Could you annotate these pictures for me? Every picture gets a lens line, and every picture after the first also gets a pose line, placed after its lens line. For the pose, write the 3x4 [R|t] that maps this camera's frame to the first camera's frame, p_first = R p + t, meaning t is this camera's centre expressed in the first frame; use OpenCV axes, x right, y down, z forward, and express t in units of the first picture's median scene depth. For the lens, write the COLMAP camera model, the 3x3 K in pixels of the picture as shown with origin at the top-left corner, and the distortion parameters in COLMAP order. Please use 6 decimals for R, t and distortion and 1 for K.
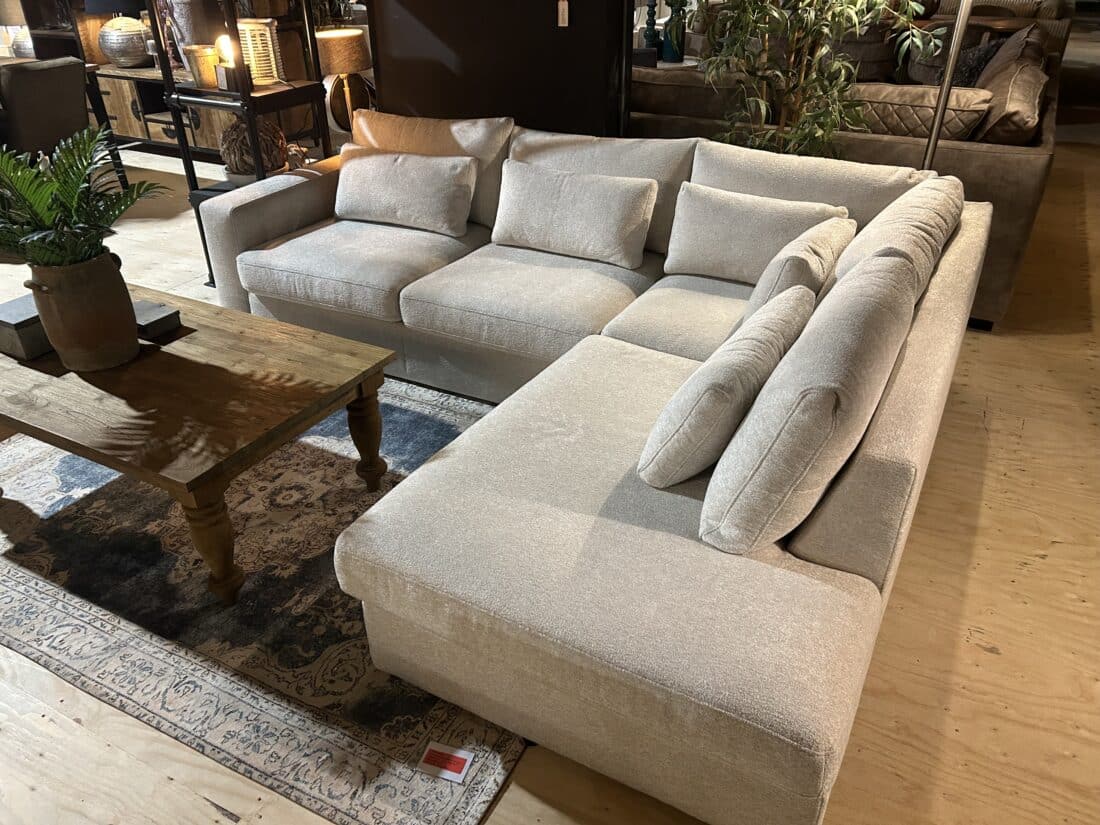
lens RADIAL K [[833.6, 0, 550.0], [0, 833.6, 412.5], [0, 0, 1]] dist [0.030027, -0.043407]
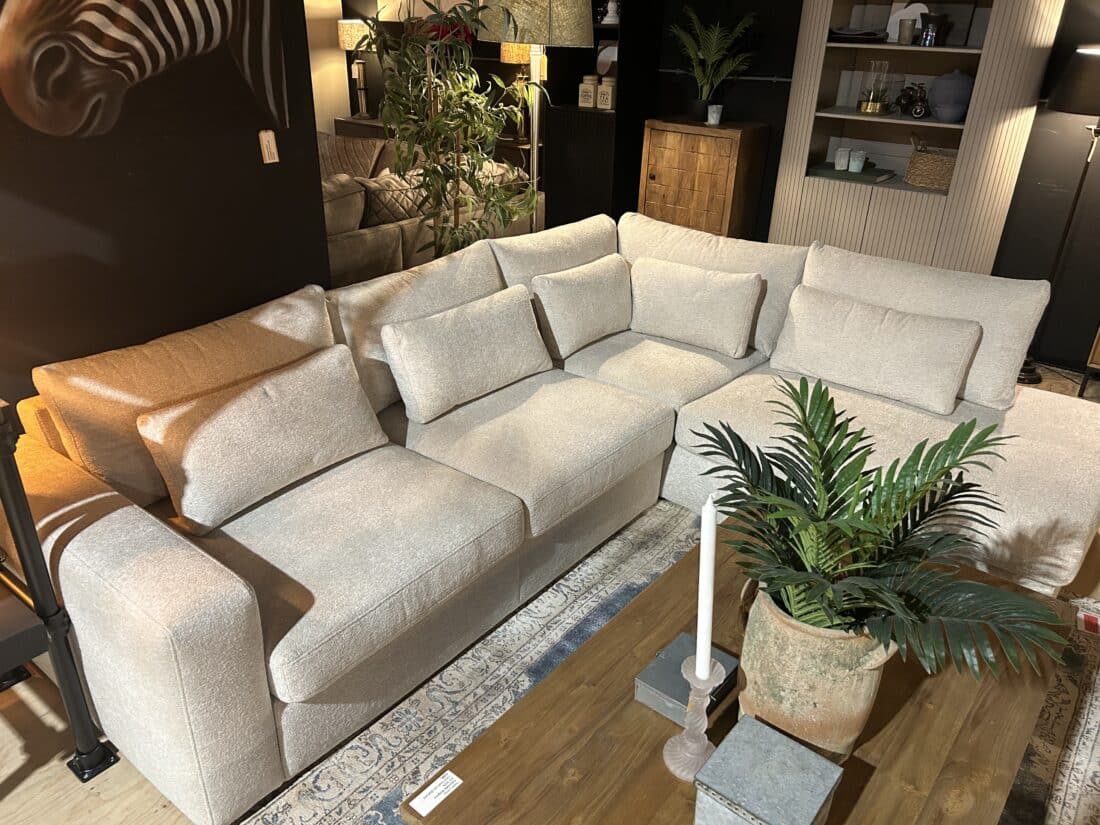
lens RADIAL K [[833.6, 0, 550.0], [0, 833.6, 412.5], [0, 0, 1]] dist [0.030027, -0.043407]
pose [[0.187151, -0.420899, 0.887591, -0.780710], [0.486882, 0.824509, 0.288325, -0.400830], [-0.853183, 0.378192, 0.359236, 0.643782]]
